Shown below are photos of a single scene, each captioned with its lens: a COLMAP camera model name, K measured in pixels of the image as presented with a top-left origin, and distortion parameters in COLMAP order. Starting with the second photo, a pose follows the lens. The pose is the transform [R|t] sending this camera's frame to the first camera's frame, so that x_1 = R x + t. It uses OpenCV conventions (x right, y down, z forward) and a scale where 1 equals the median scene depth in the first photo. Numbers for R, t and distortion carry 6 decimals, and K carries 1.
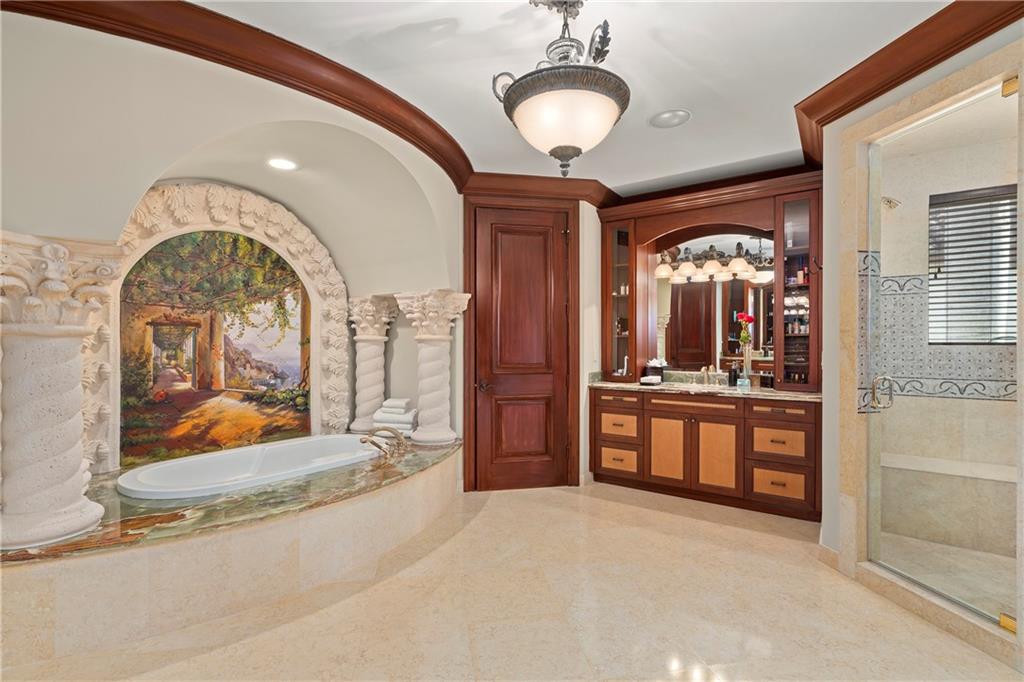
lens RADIAL K [[466.7, 0, 512.3], [0, 466.7, 346.1], [0, 0, 1]] dist [-0.003417, -0.000223]
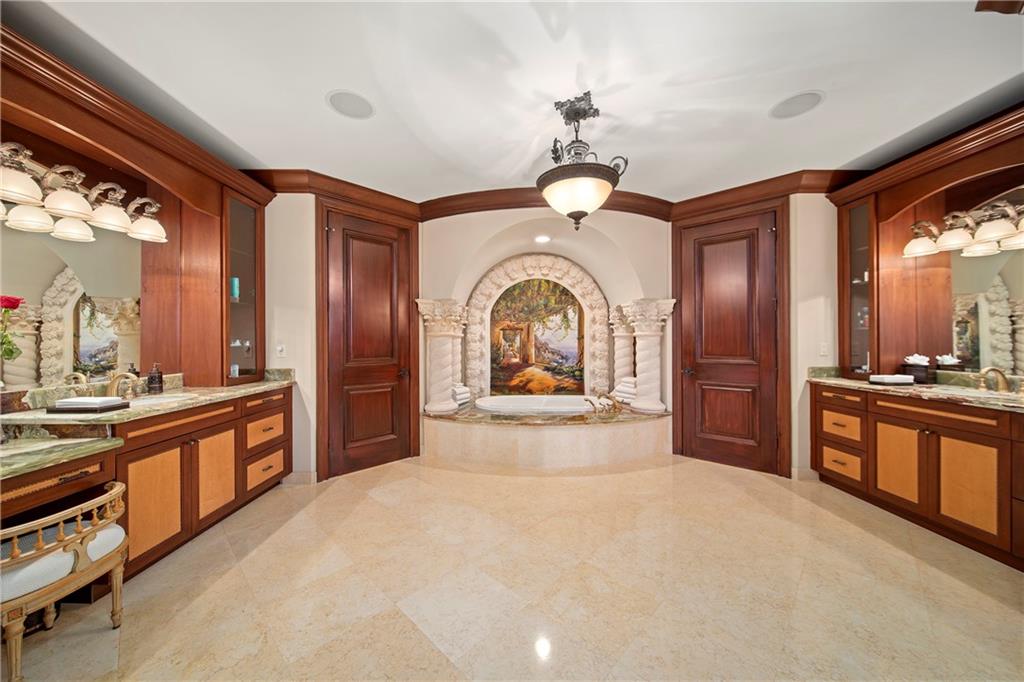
lens RADIAL K [[368.5, 0, 512.0], [0, 368.5, 341.0], [0, 0, 1]] dist [0.000326, 0.000065]
pose [[0.586584, -0.000084, -0.809888, 0.465512], [0.001989, 0.999997, 0.001336, 0.000718], [0.809886, -0.002395, 0.586582, 0.050661]]
